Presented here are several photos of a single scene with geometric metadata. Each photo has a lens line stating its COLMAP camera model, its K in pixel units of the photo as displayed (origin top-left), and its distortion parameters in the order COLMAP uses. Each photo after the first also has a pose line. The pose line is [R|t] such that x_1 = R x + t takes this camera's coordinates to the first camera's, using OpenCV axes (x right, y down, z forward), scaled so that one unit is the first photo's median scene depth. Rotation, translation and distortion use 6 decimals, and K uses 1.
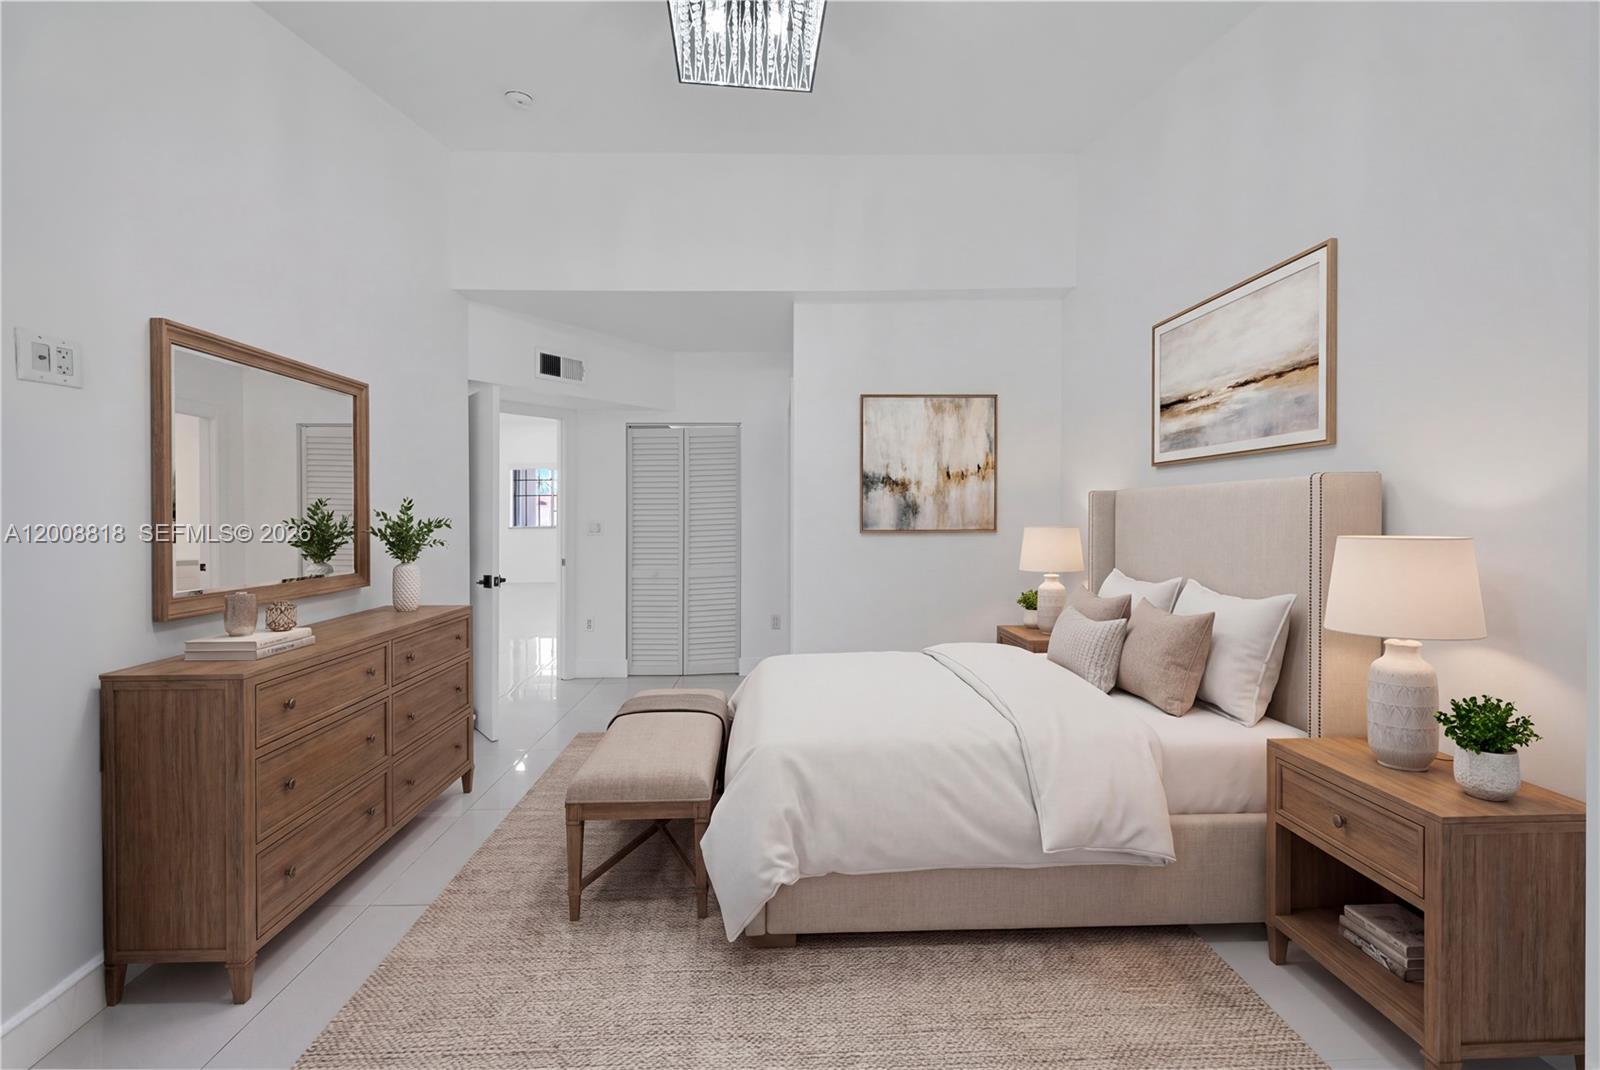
lens RADIAL K [[562.6, 0, 803.7], [0, 562.6, 495.5], [0, 0, 1]] dist [0.000642, 0.000075]
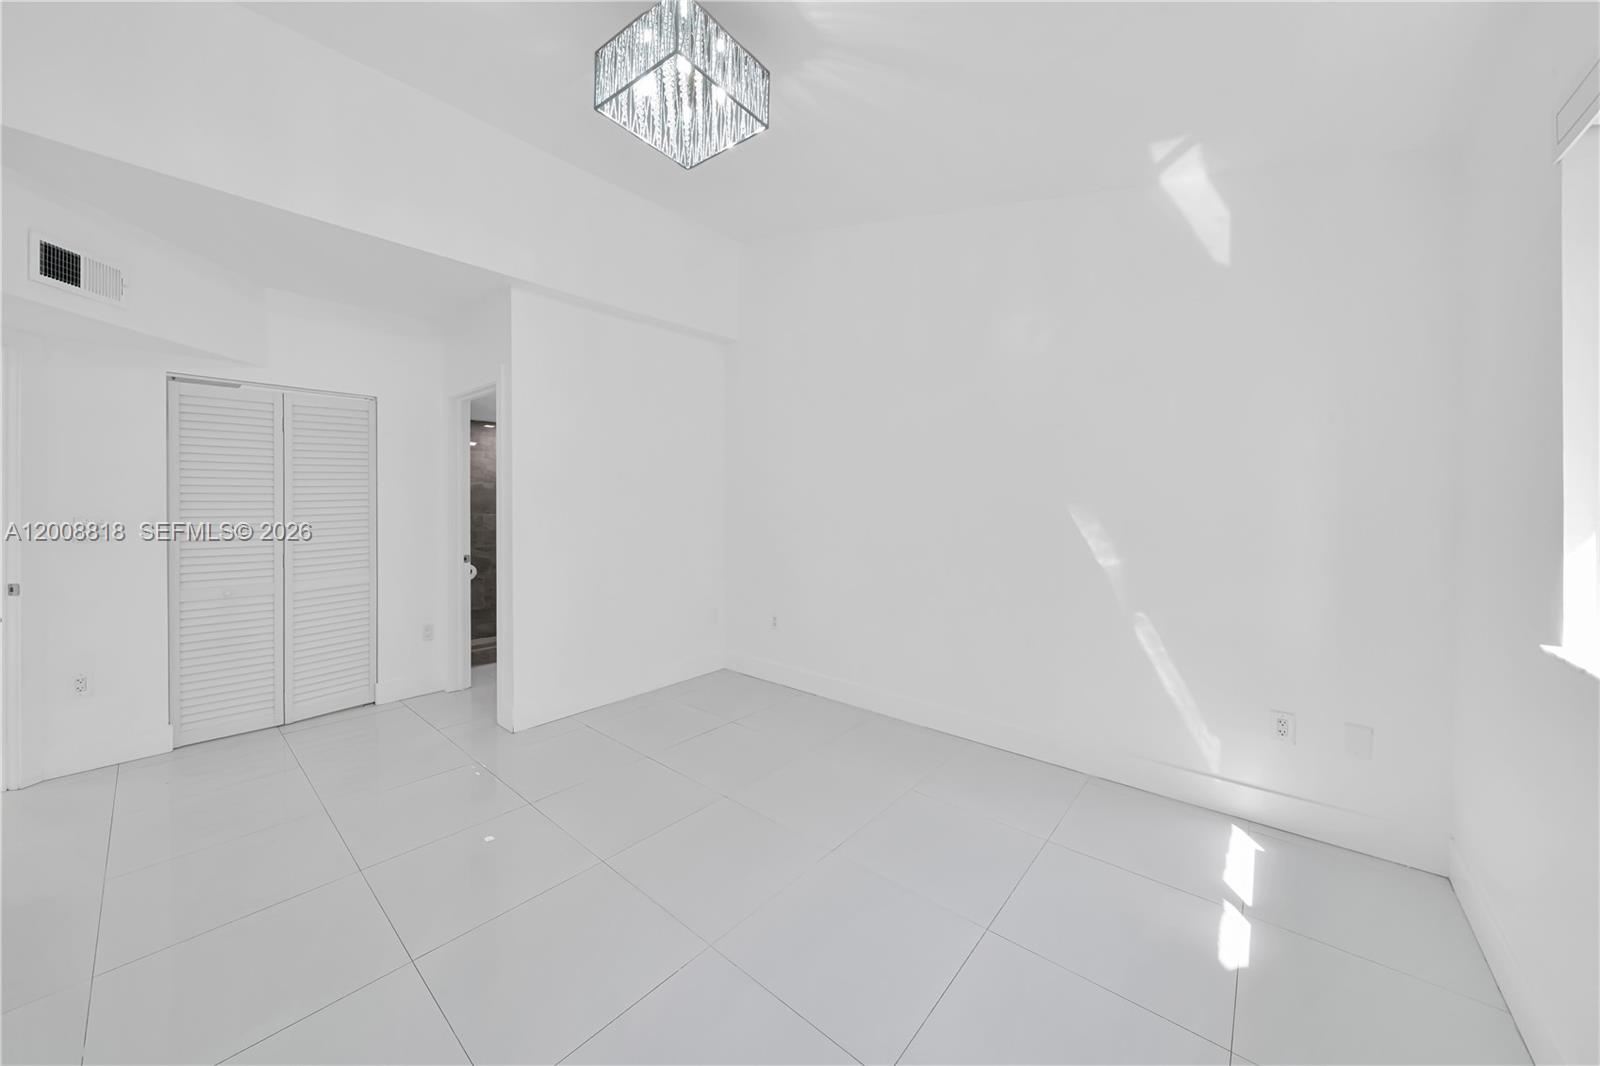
lens RADIAL K [[562.6, 0, 803.7], [0, 562.6, 493.5], [0, 0, 1]] dist [0.000642, 0.000075]
pose [[0.655848, 0.018953, 0.754655, -0.336119], [-0.024565, 0.999691, -0.003759, -0.000619], [-0.754494, -0.016073, 0.656111, -0.012557]]
